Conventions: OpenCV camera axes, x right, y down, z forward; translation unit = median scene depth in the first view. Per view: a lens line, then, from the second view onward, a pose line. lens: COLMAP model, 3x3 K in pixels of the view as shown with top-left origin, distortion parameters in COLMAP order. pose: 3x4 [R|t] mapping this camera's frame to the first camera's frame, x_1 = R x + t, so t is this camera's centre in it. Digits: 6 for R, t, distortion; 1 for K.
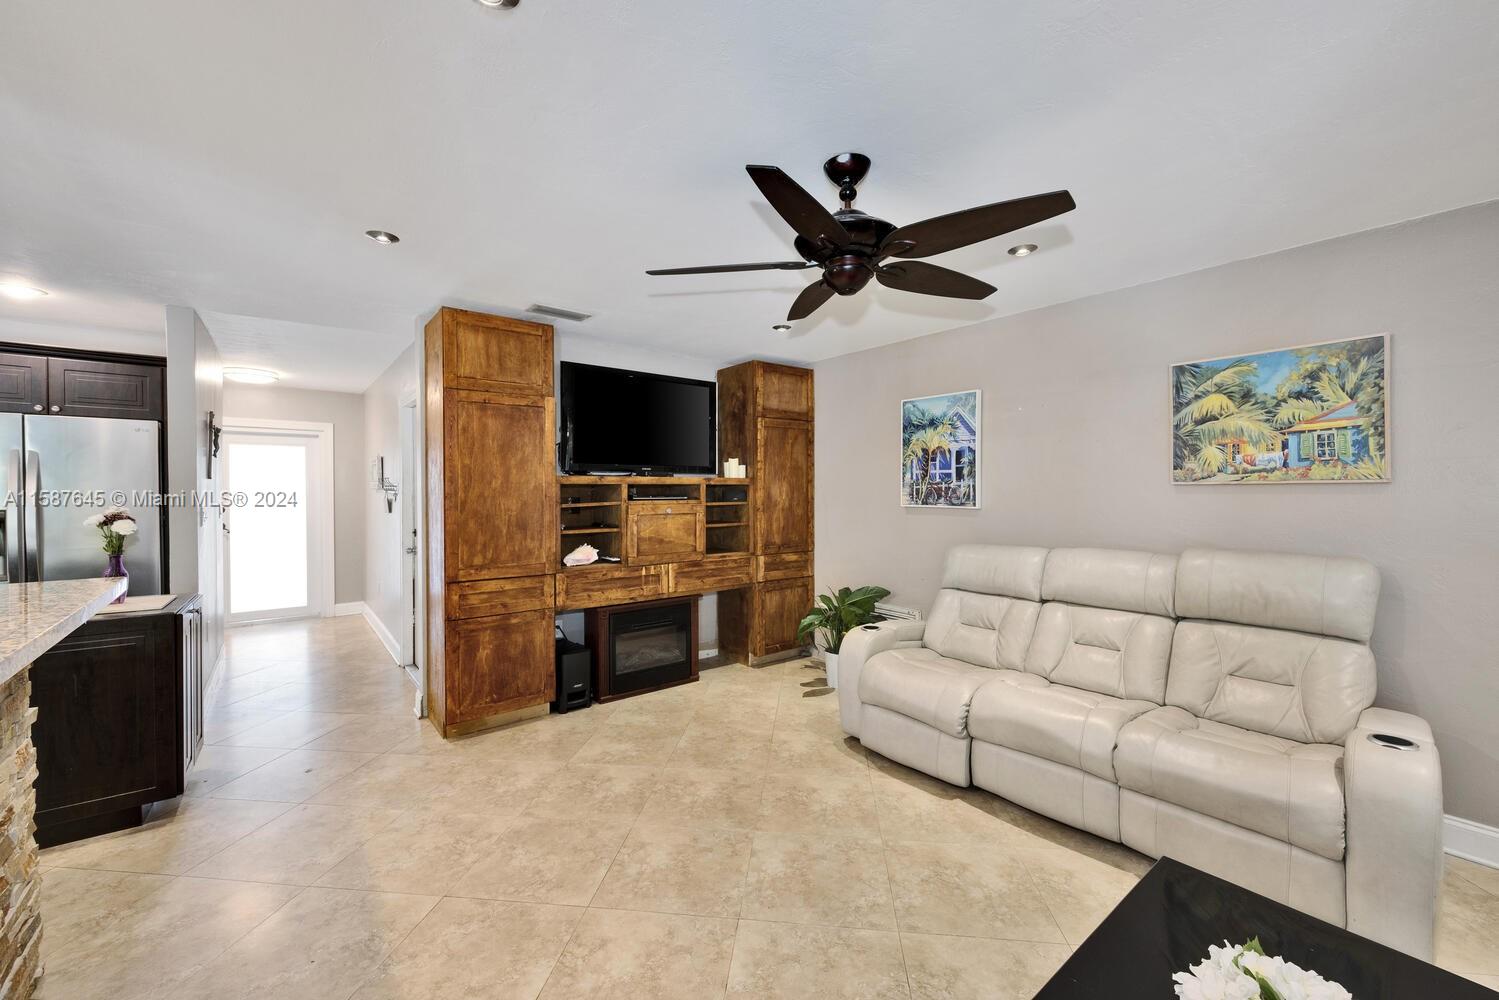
lens RADIAL K [[601.1, 0, 760.3], [0, 601.1, 496.1], [0, 0, 1]] dist [0.000899, -0.000161]
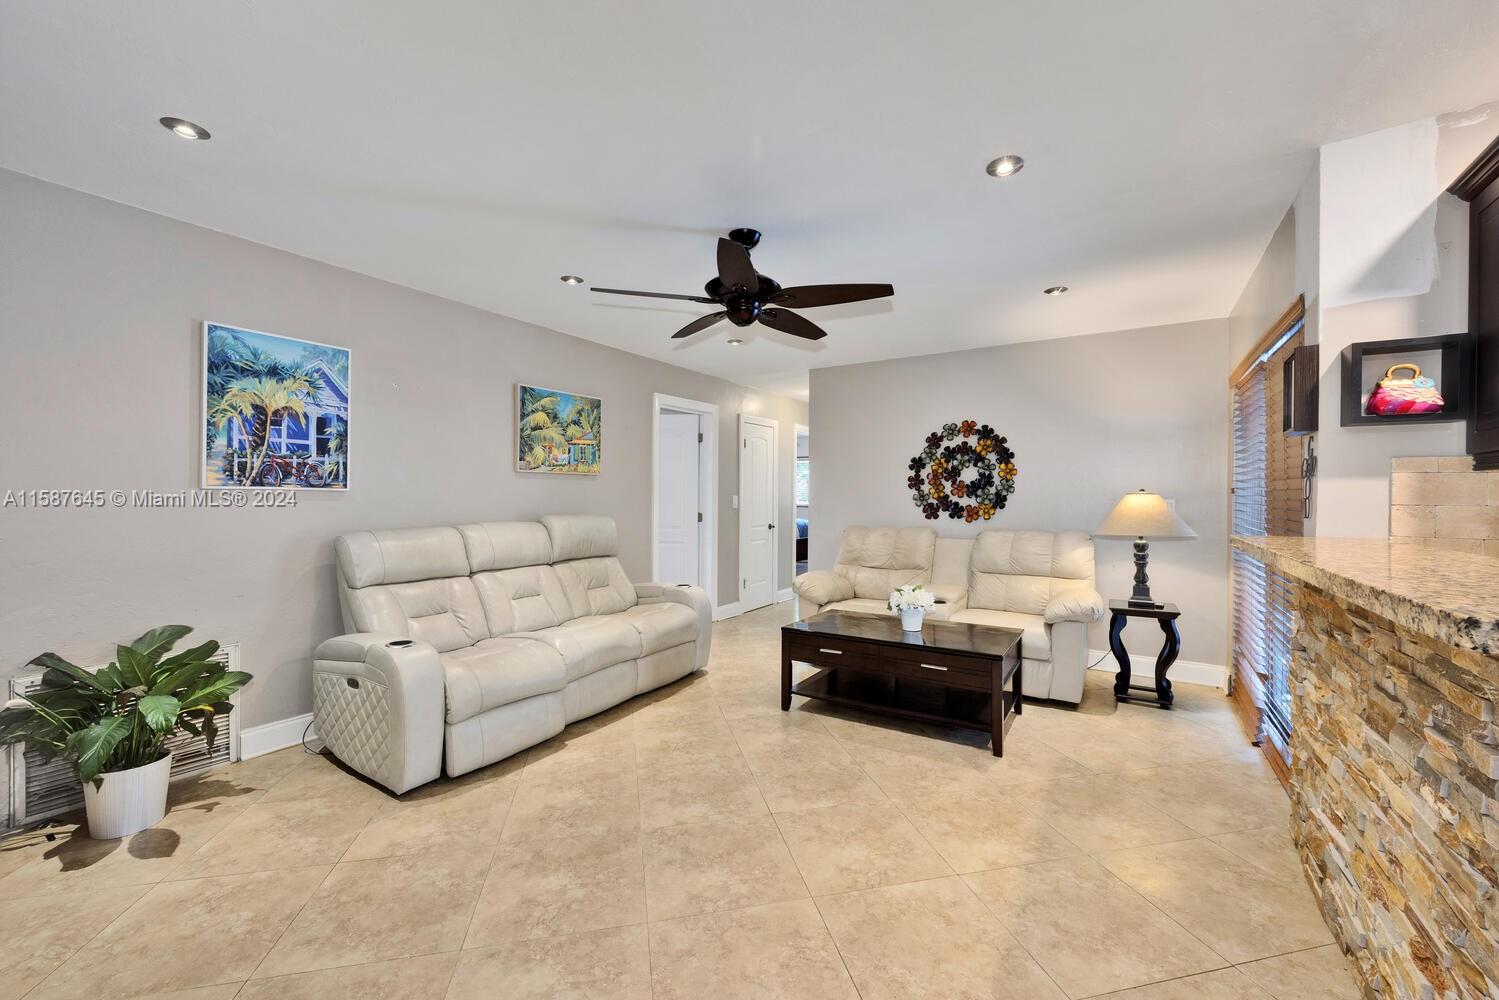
lens RADIAL K [[601.1, 0, 744.5], [0, 601.1, 497.9], [0, 0, 1]] dist [0.000899, -0.000161]
pose [[-0.313002, -0.003273, 0.949747, -0.602978], [0.001855, 0.999990, 0.004057, 0.028155], [-0.949751, 0.003032, -0.312993, 0.732593]]
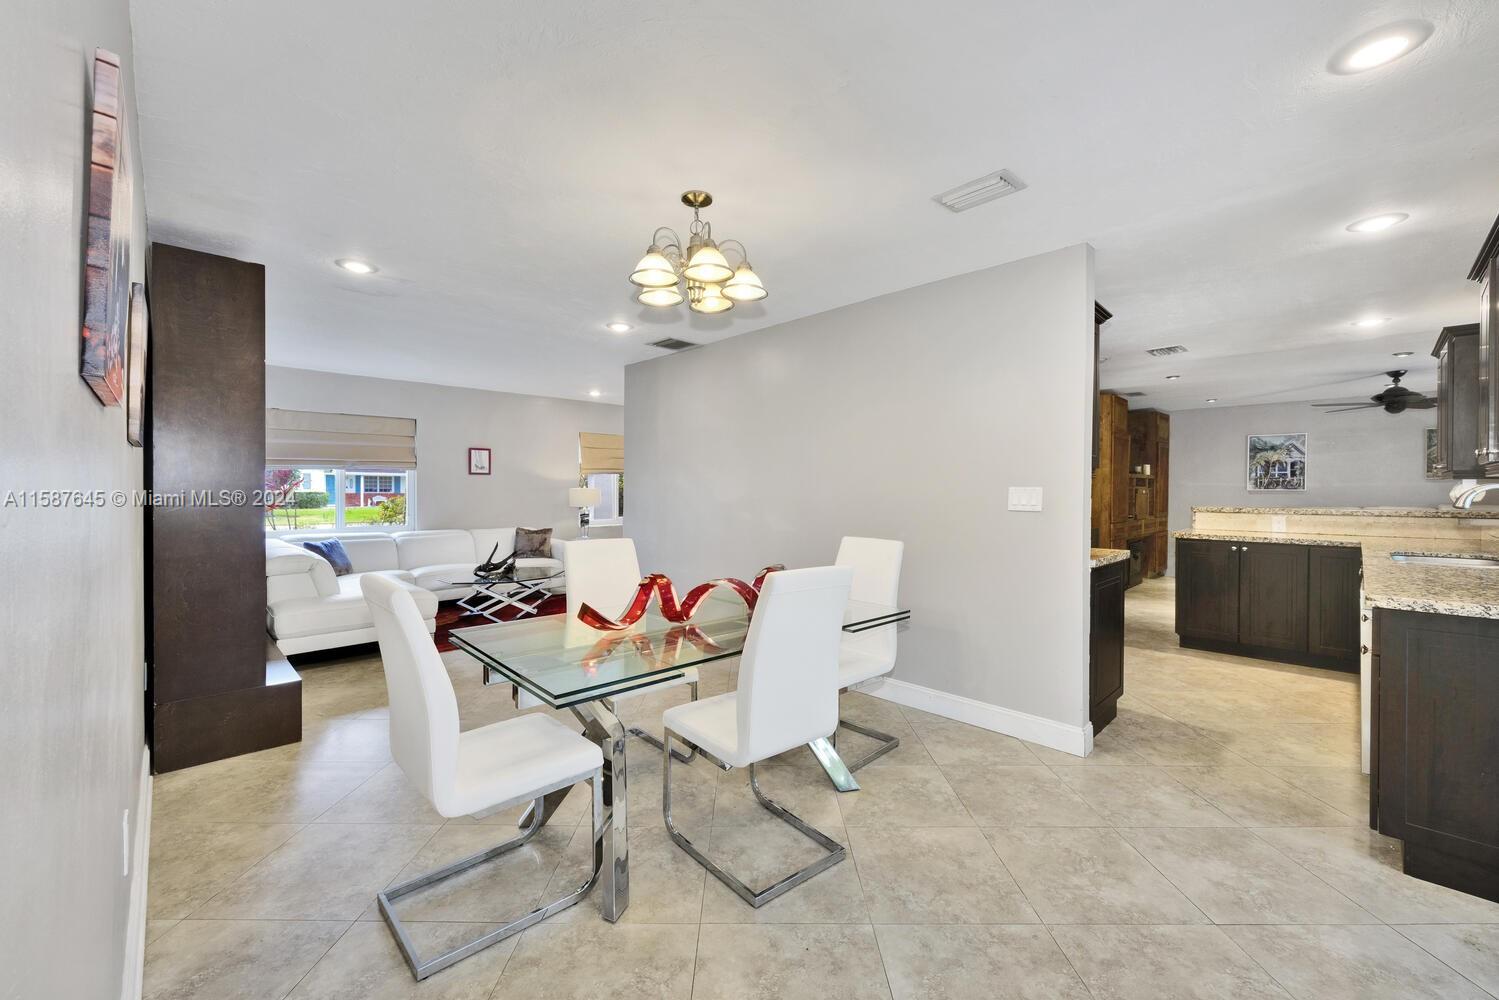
lens RADIAL K [[601.1, 0, 760.1], [0, 601.1, 495.6], [0, 0, 1]] dist [0.000899, -0.000161]
pose [[0.994537, 0.002990, 0.104338, -1.712019], [-0.002978, 0.999996, -0.000273, 0.044389], [-0.104338, -0.000039, 0.994542, -0.859029]]
